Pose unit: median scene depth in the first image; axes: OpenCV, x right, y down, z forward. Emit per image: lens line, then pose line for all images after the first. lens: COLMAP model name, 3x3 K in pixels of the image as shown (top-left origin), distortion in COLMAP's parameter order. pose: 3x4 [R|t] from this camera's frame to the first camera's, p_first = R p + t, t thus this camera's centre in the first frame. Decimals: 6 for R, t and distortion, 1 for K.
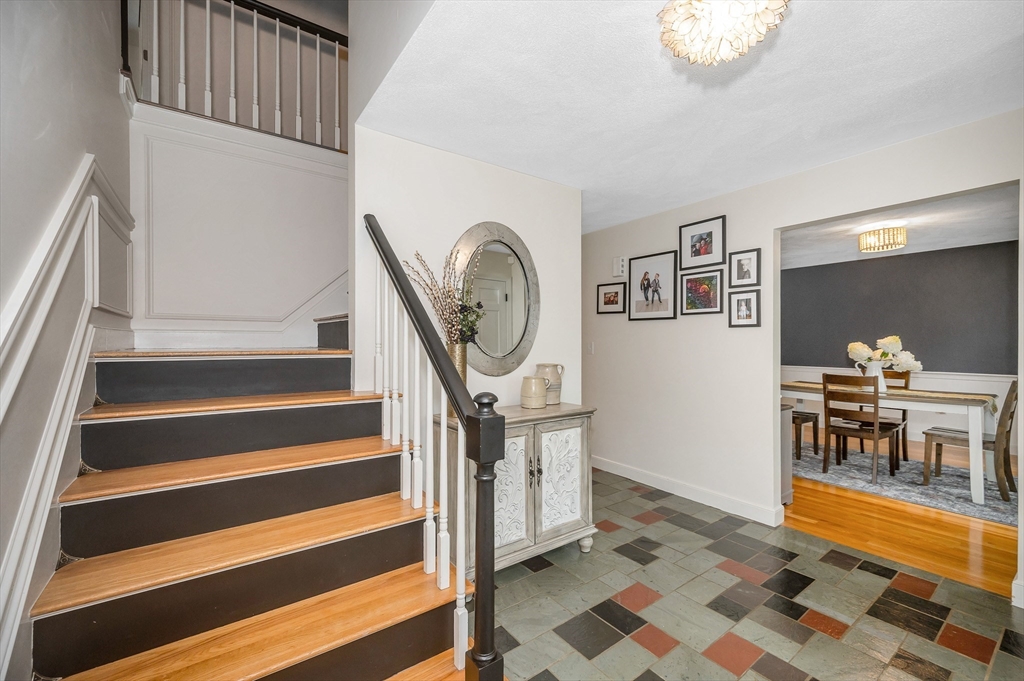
lens RADIAL K [[418.0, 0, 518.4], [0, 418.0, 343.3], [0, 0, 1]] dist [0.000190, -0.000686]
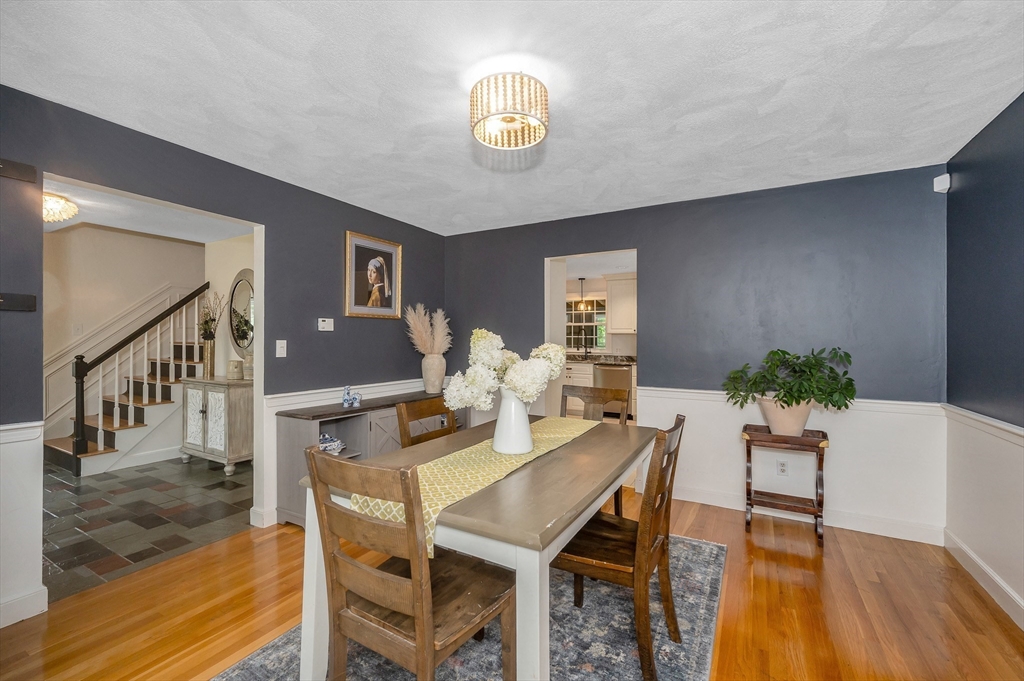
lens RADIAL K [[418.0, 0, 519.7], [0, 418.0, 342.4], [0, 0, 1]] dist [0.000190, -0.000686]
pose [[0.426765, -0.005319, -0.904347, 1.810557], [0.000165, 0.999983, -0.005803, -0.018014], [0.904363, 0.002327, 0.426758, 1.121943]]
